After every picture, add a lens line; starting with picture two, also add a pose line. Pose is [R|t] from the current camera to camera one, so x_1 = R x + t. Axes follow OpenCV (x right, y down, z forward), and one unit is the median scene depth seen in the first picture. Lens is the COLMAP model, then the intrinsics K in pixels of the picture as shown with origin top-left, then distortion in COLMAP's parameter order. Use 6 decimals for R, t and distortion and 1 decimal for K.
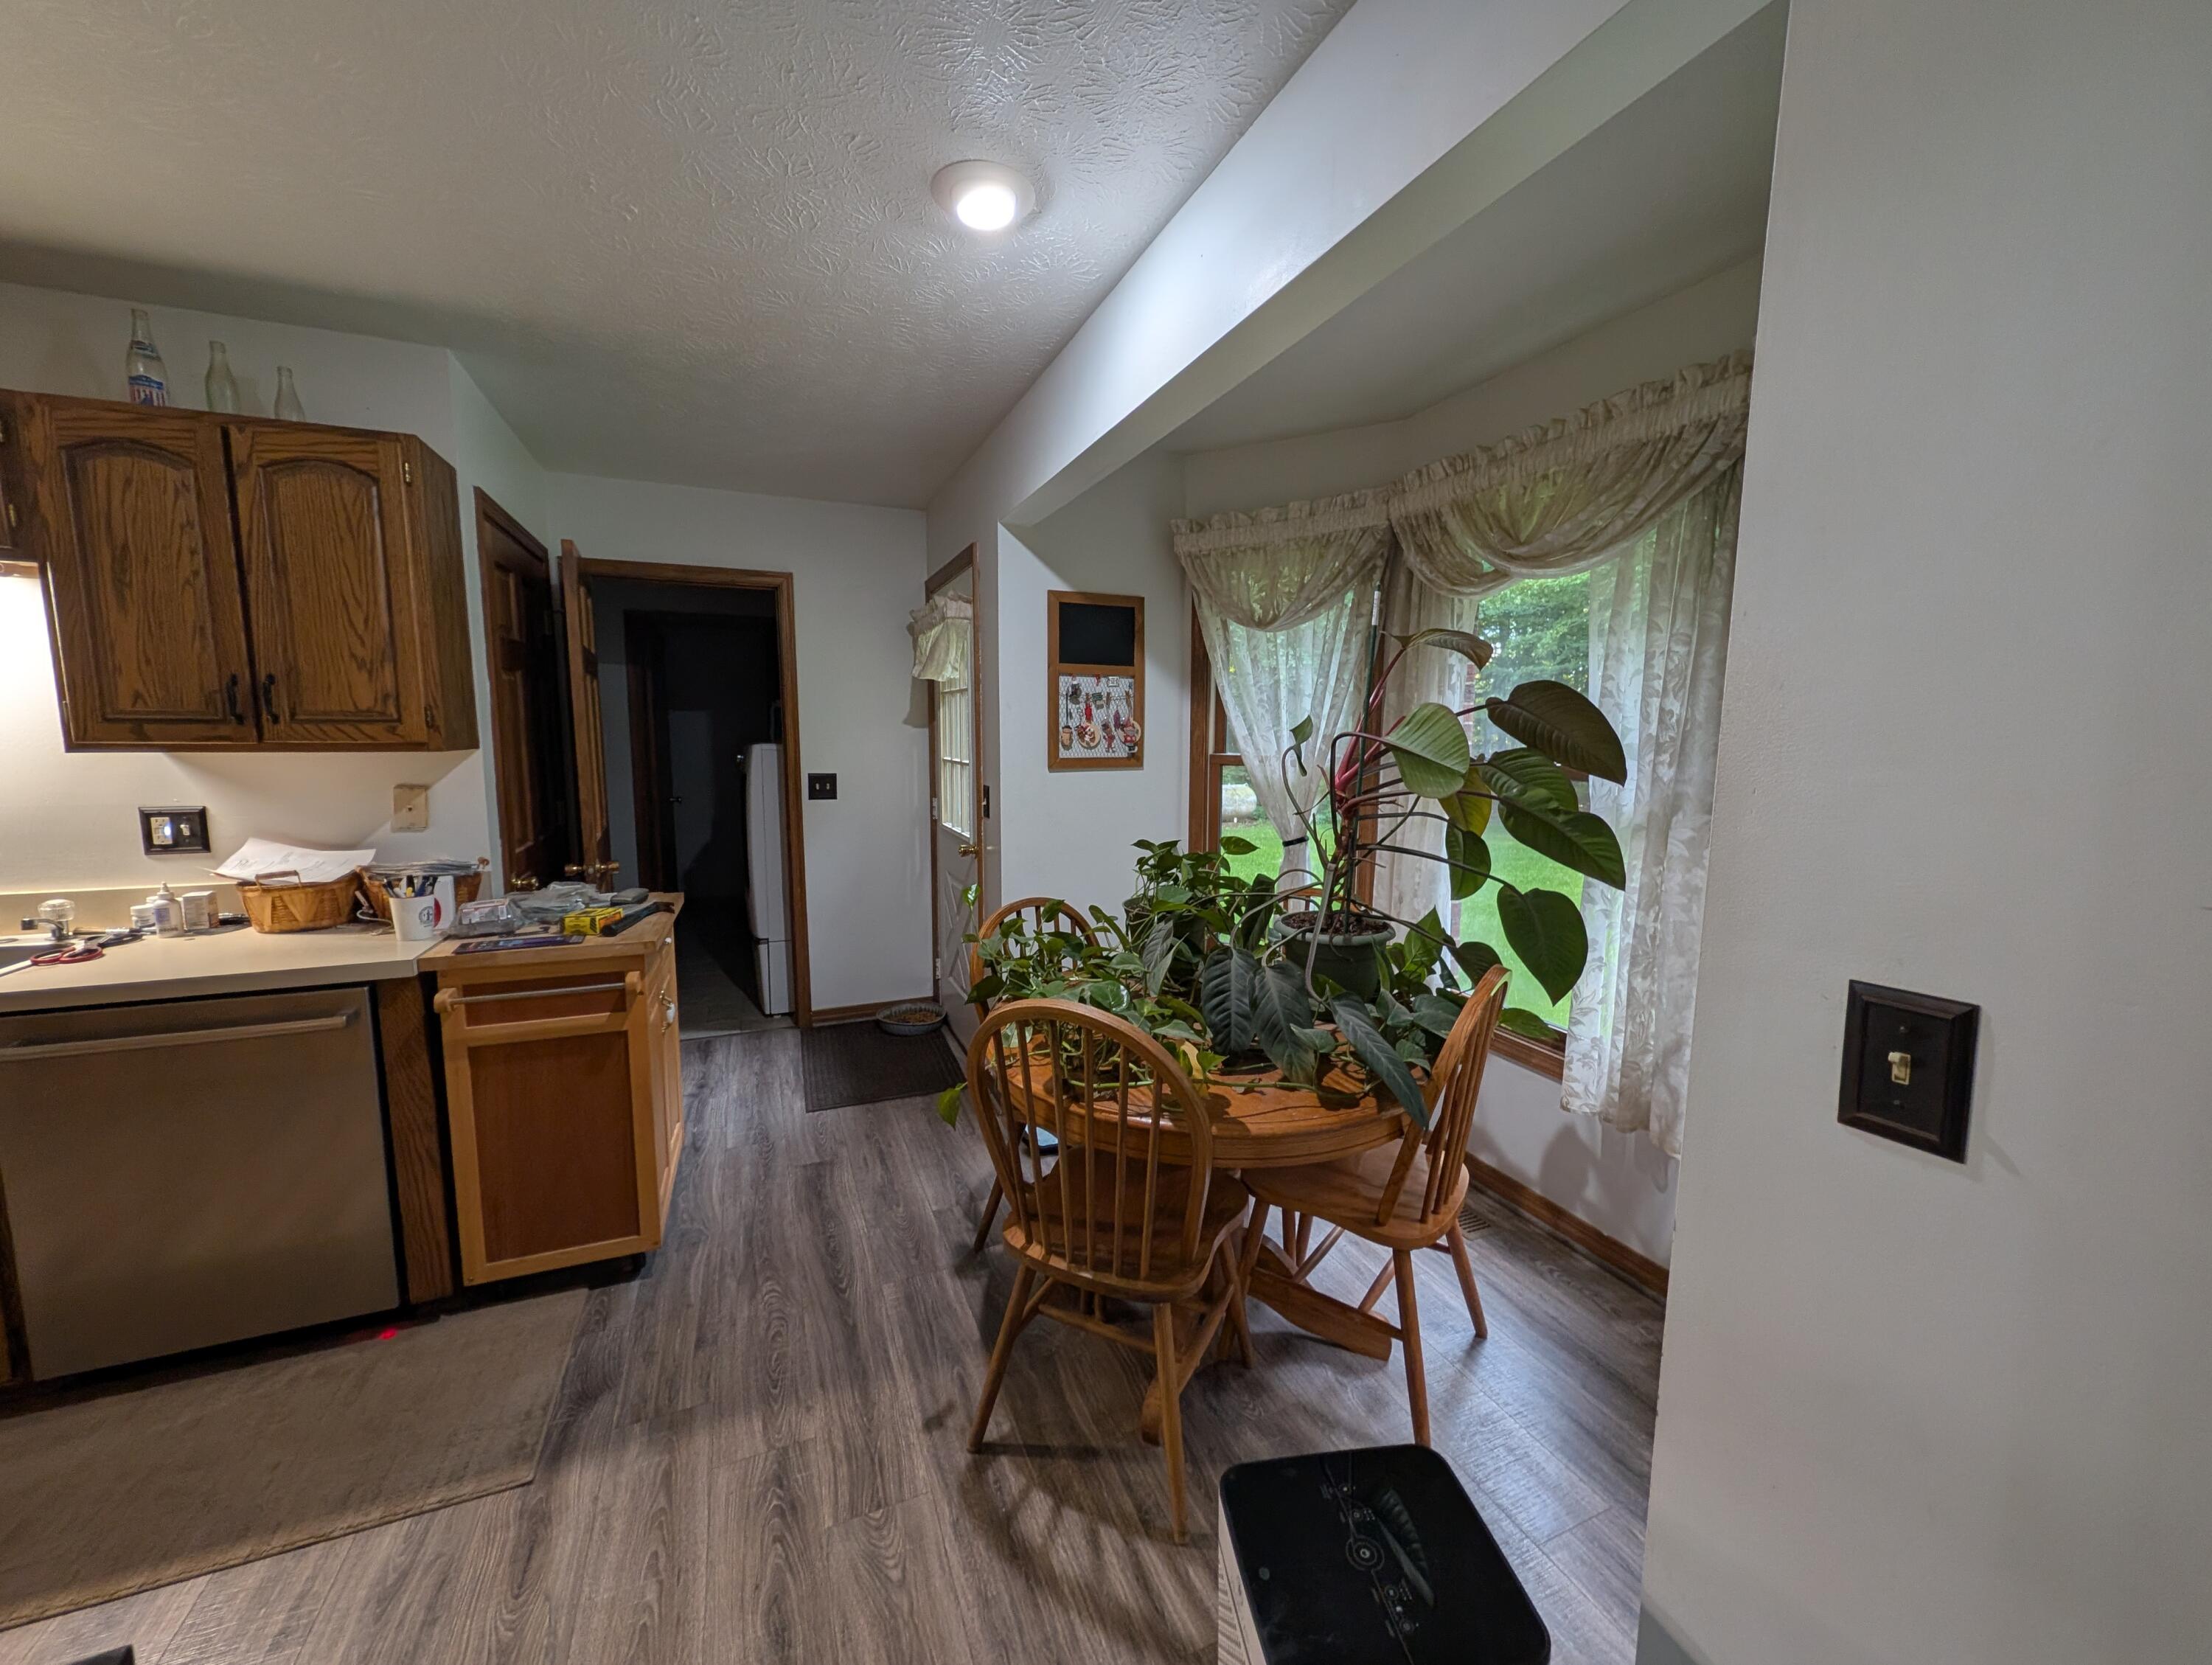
lens RADIAL K [[851.4, 0, 1111.8], [0, 851.4, 833.9], [0, 0, 1]] dist [0.003133, -0.000142]
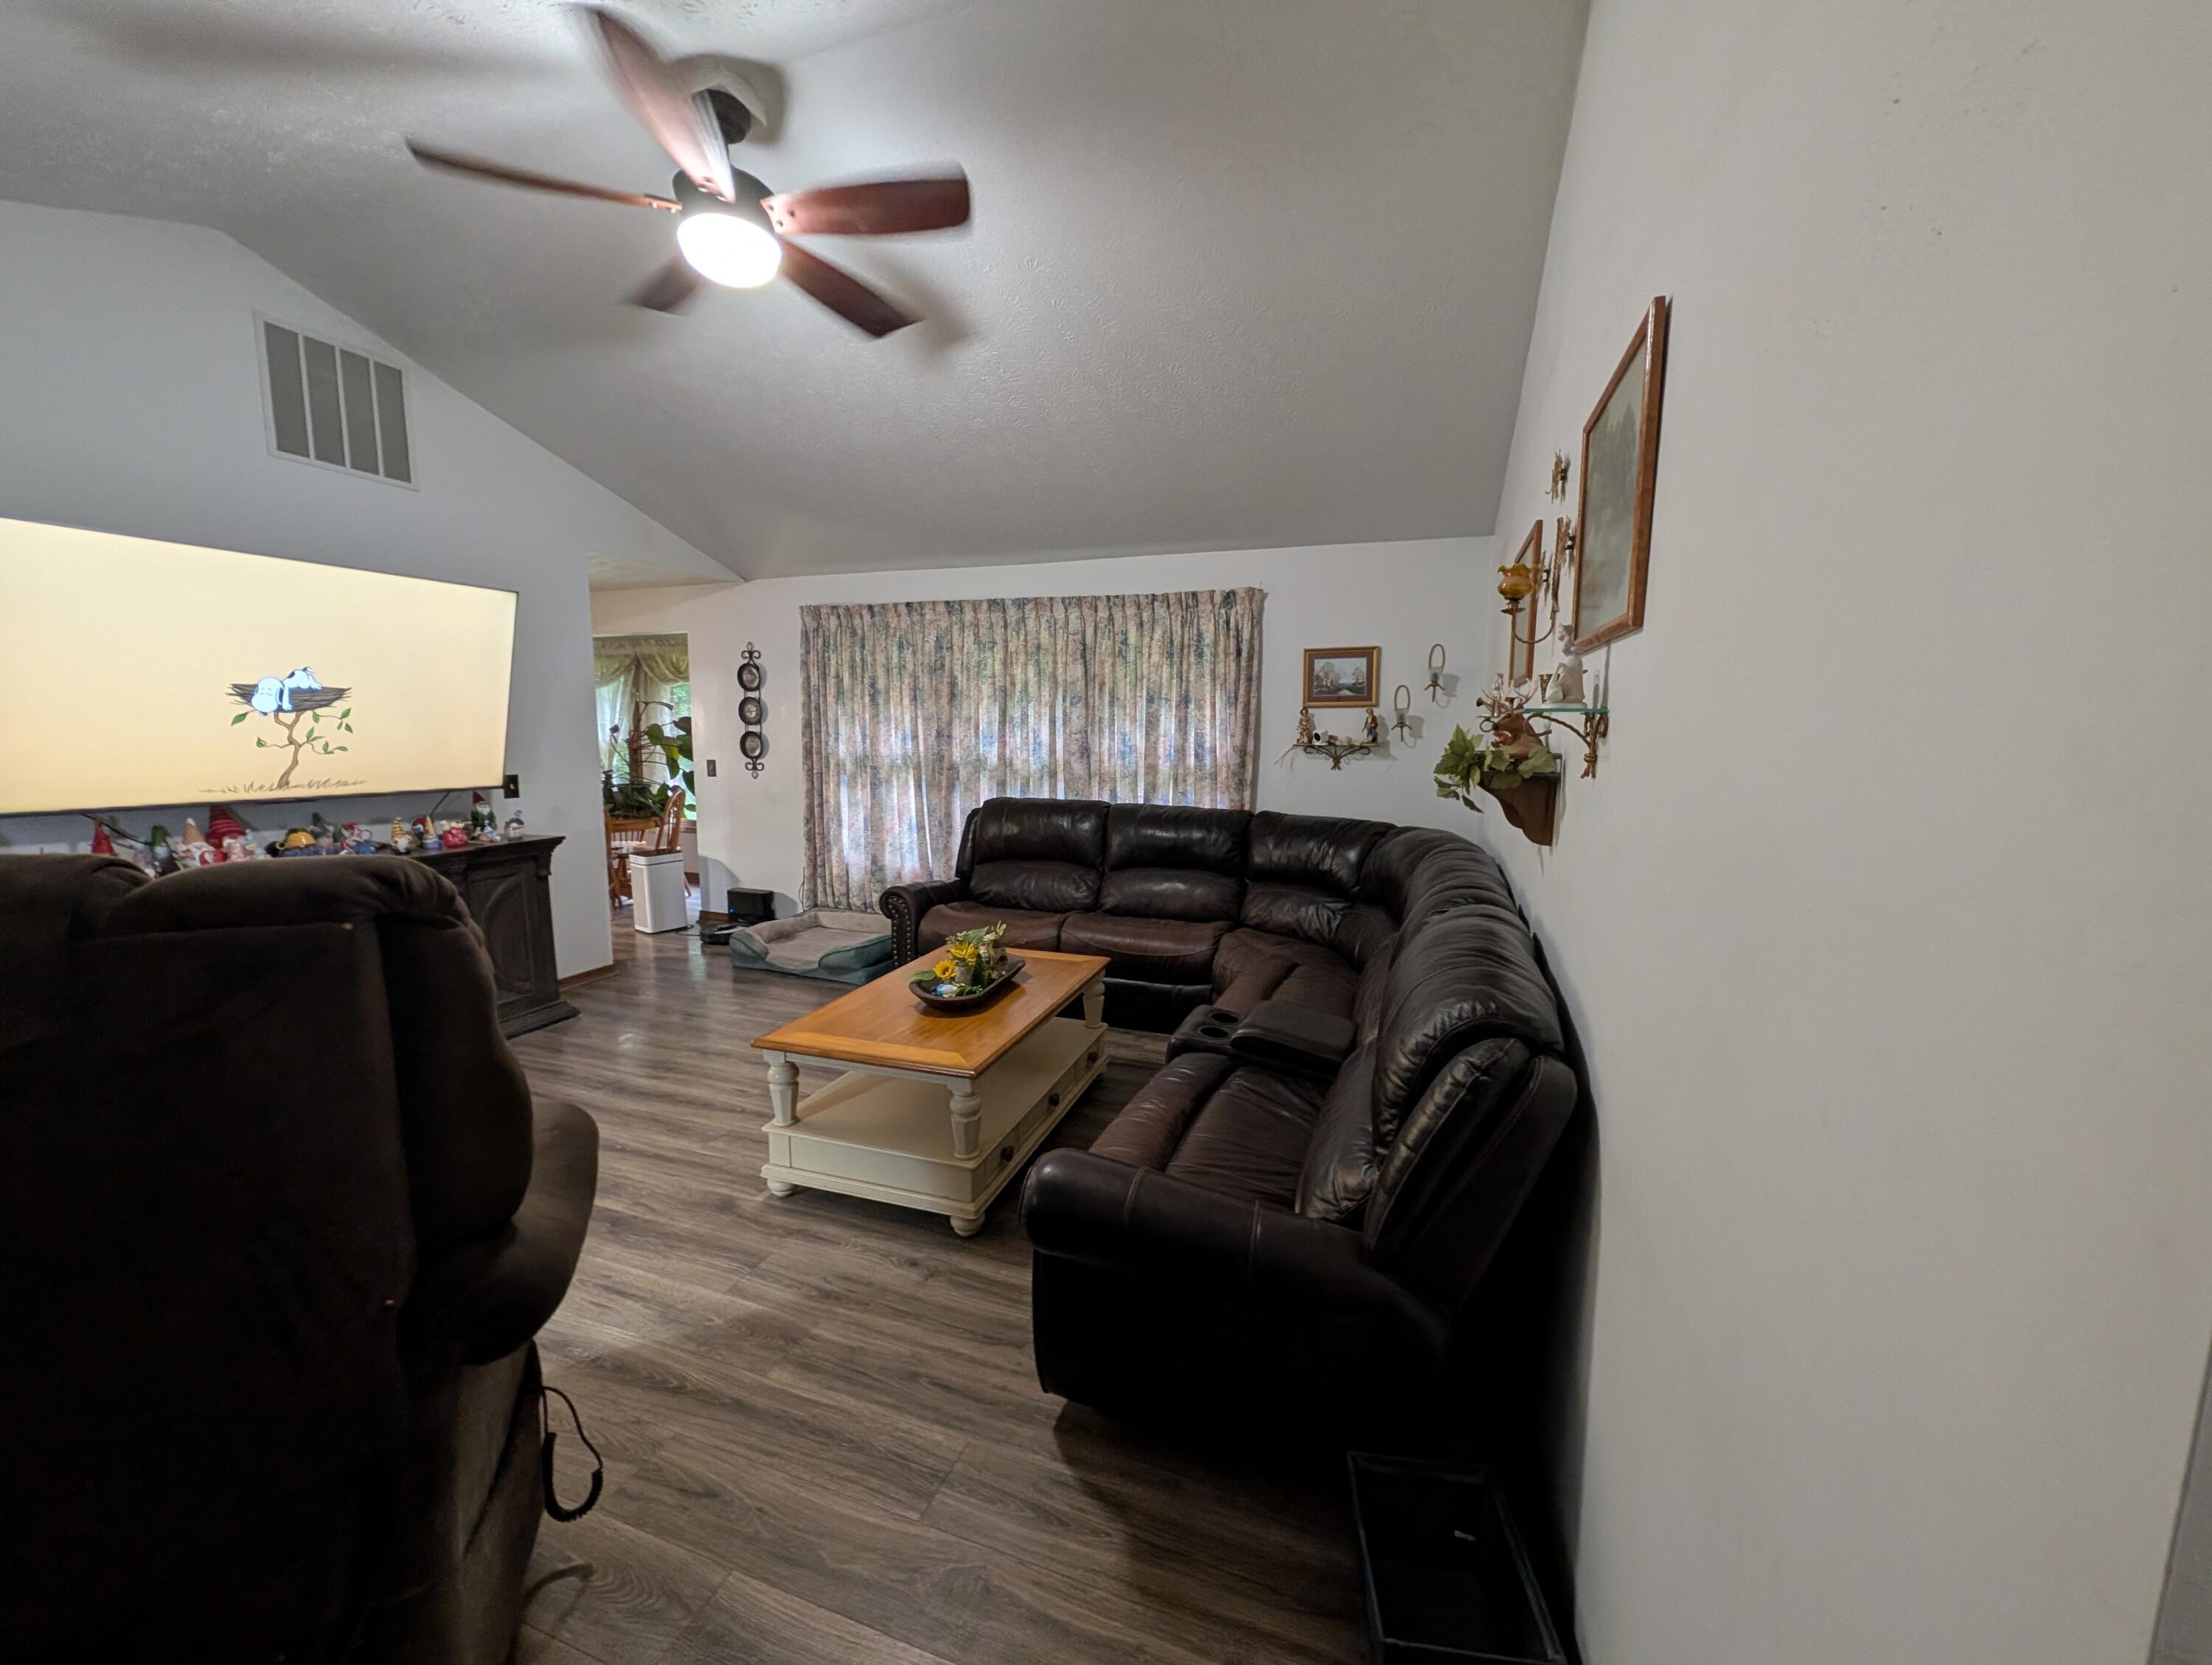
lens RADIAL K [[853.5, 0, 1113.3], [0, 853.5, 831.9], [0, 0, 1]] dist [0.002400, -0.000118]
pose [[0.671019, -0.088565, 0.736131, -0.958255], [0.083015, 0.995572, 0.044106, 0.290619], [-0.736778, 0.031514, 0.675400, -2.647114]]
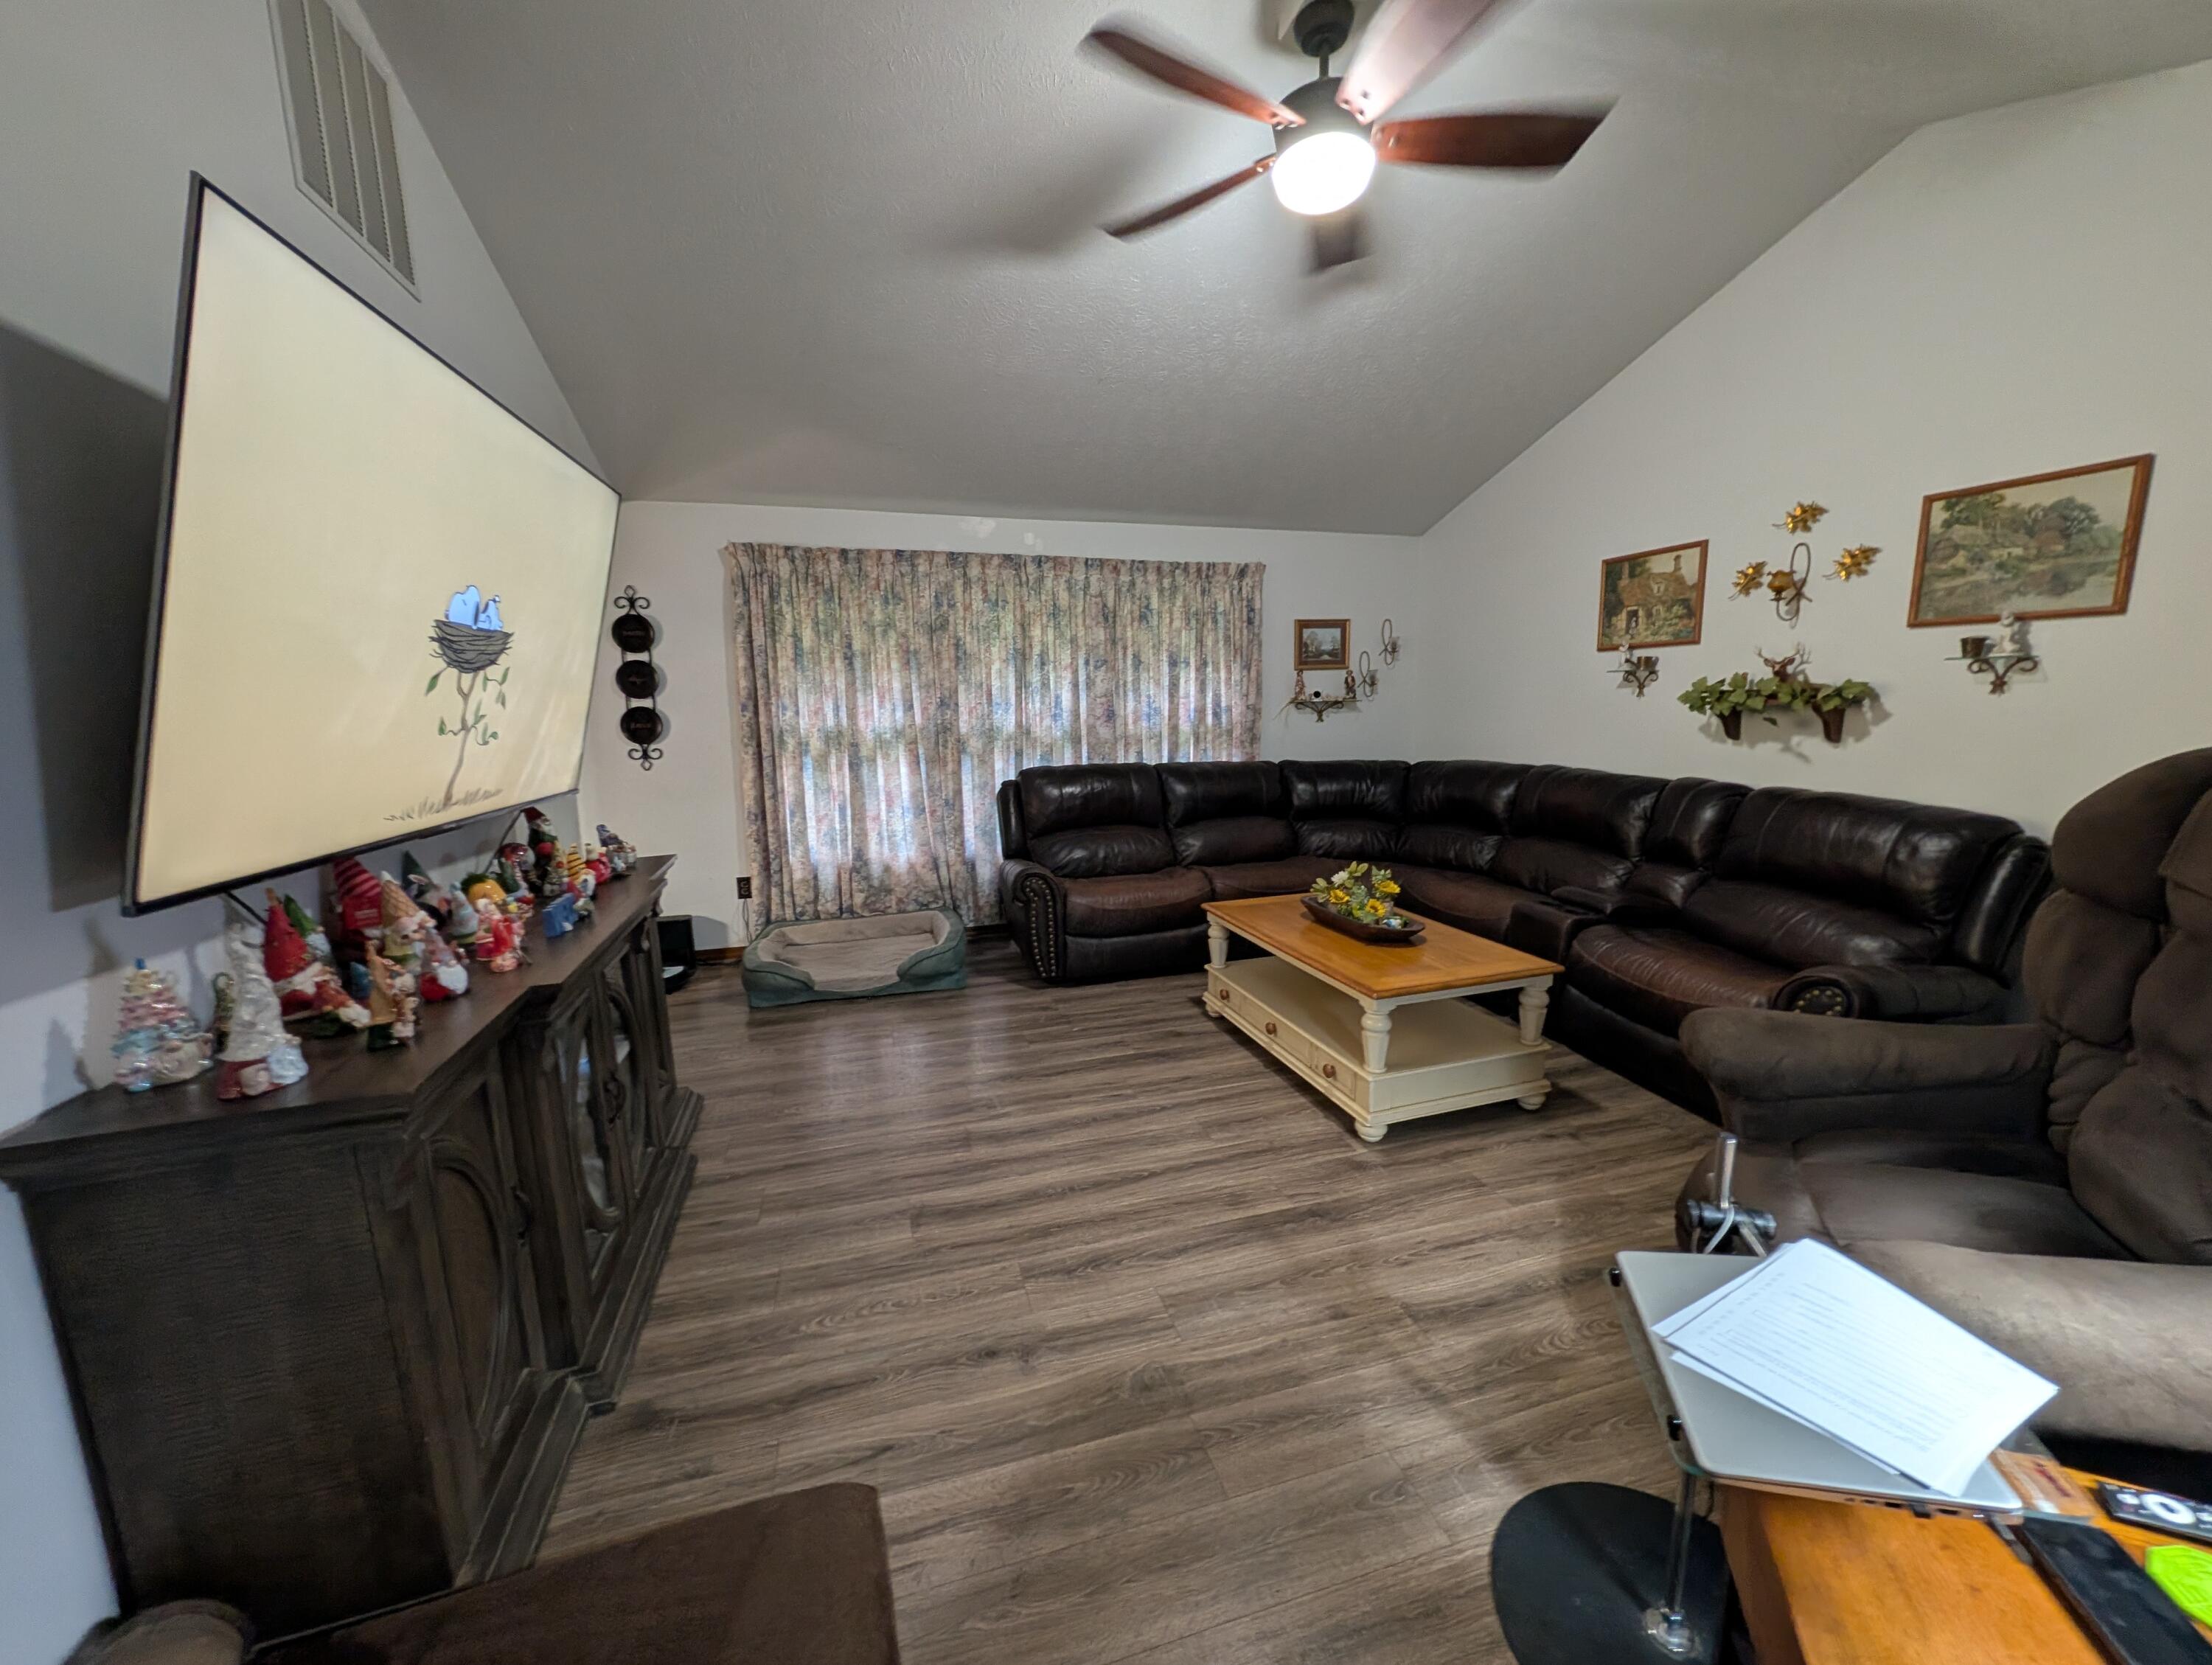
lens RADIAL K [[847.2, 0, 1113.7], [0, 847.2, 835.1], [0, 0, 1]] dist [-0.000928, -0.000009]
pose [[0.102096, -0.162589, 0.981397, -1.616615], [0.136017, 0.979569, 0.148136, 0.146576], [-0.985432, 0.118363, 0.122125, -1.266147]]
